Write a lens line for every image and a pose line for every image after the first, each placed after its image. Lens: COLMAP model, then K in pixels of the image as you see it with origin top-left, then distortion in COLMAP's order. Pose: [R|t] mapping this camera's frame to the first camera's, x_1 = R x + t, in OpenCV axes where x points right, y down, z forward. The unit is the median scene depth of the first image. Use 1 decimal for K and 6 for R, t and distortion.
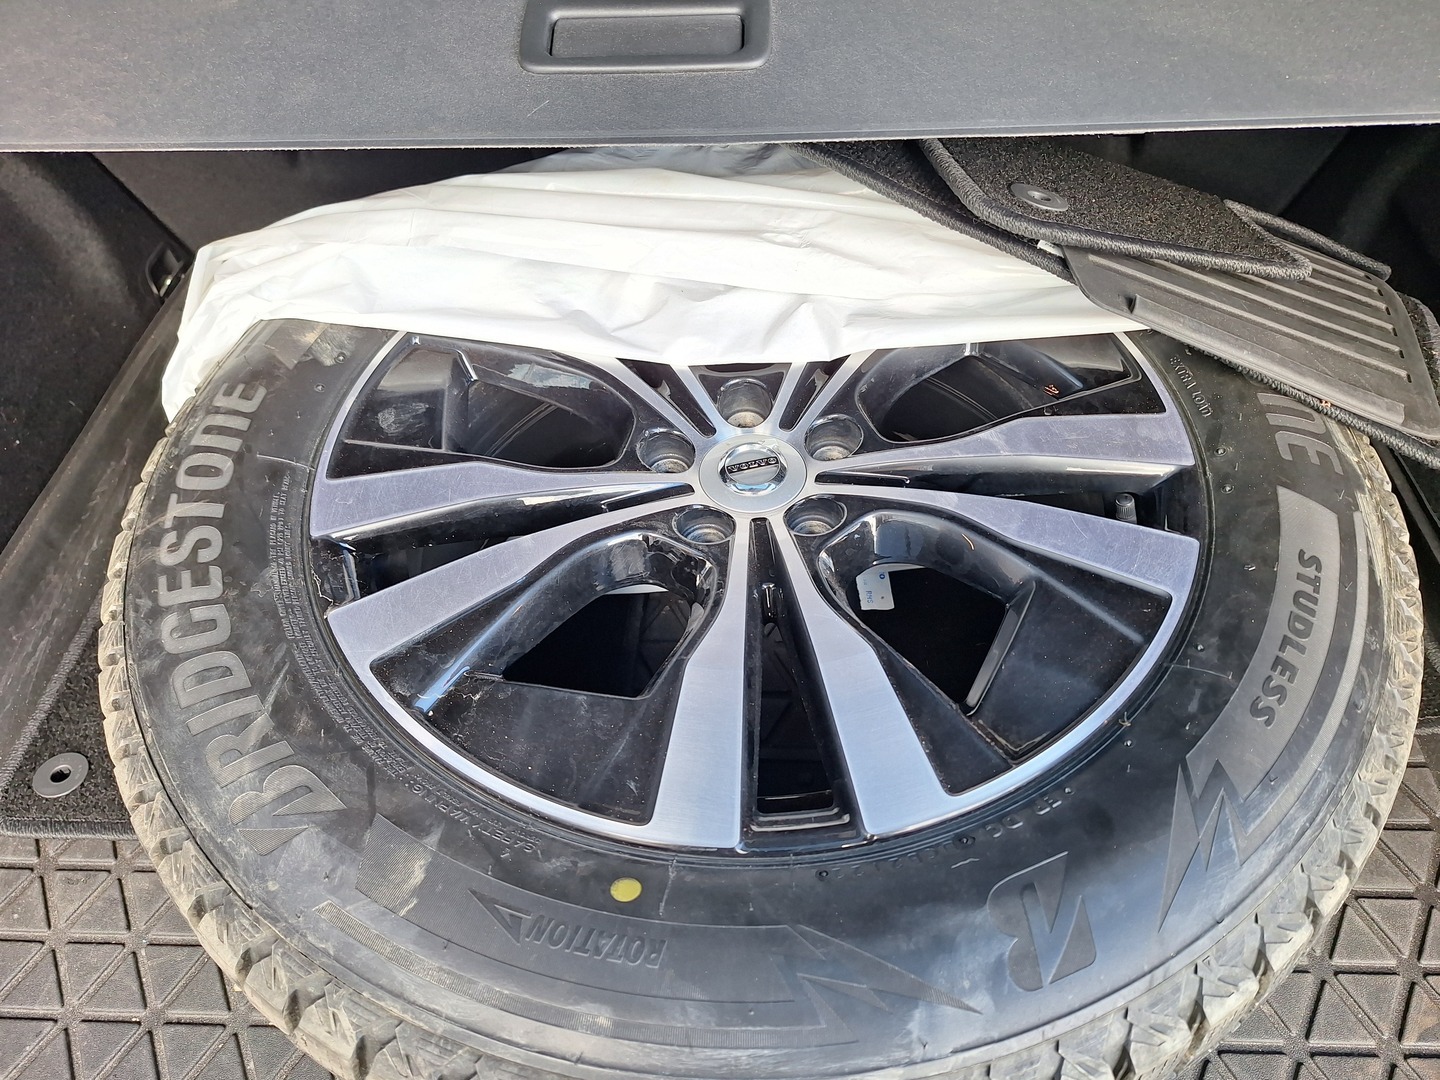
lens RADIAL K [[1000.6, 0, 729.7], [0, 1000.6, 545.3], [0, 0, 1]] dist [-0.007987, -0.003446]
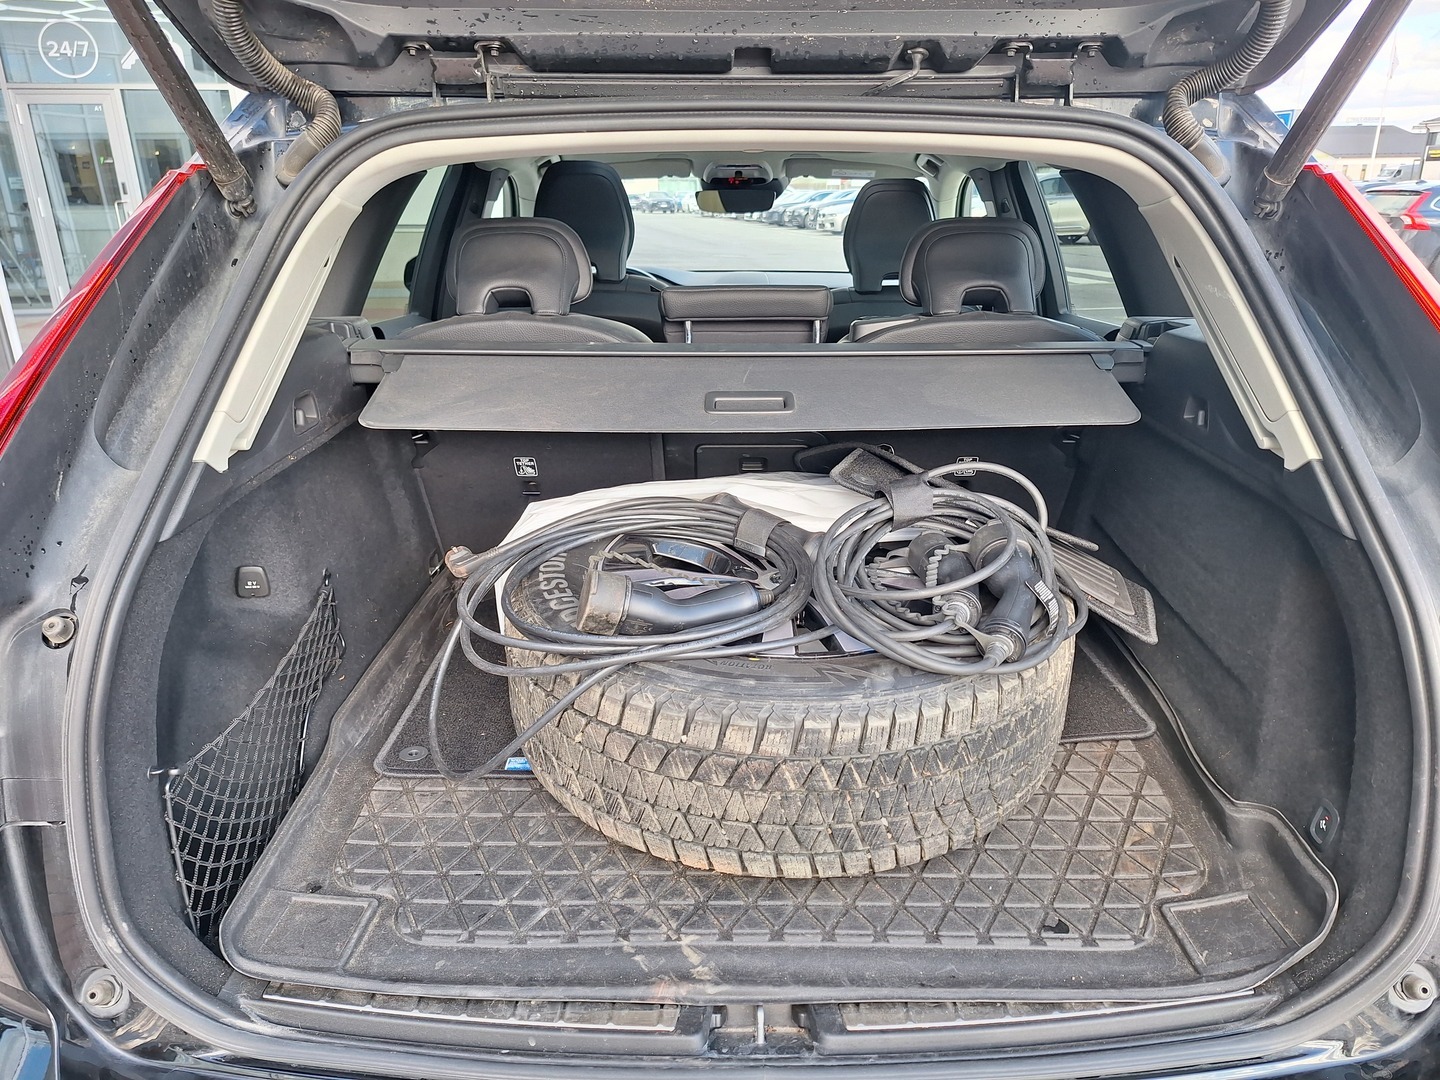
lens RADIAL K [[1000.6, 0, 716.3], [0, 1000.6, 538.4], [0, 0, 1]] dist [-0.007987, -0.003446]
pose [[0.999620, 0.016876, 0.021801, -0.196682], [-0.004306, 0.876613, -0.481176, 0.984444], [-0.027231, 0.480899, 0.876353, -1.072944]]
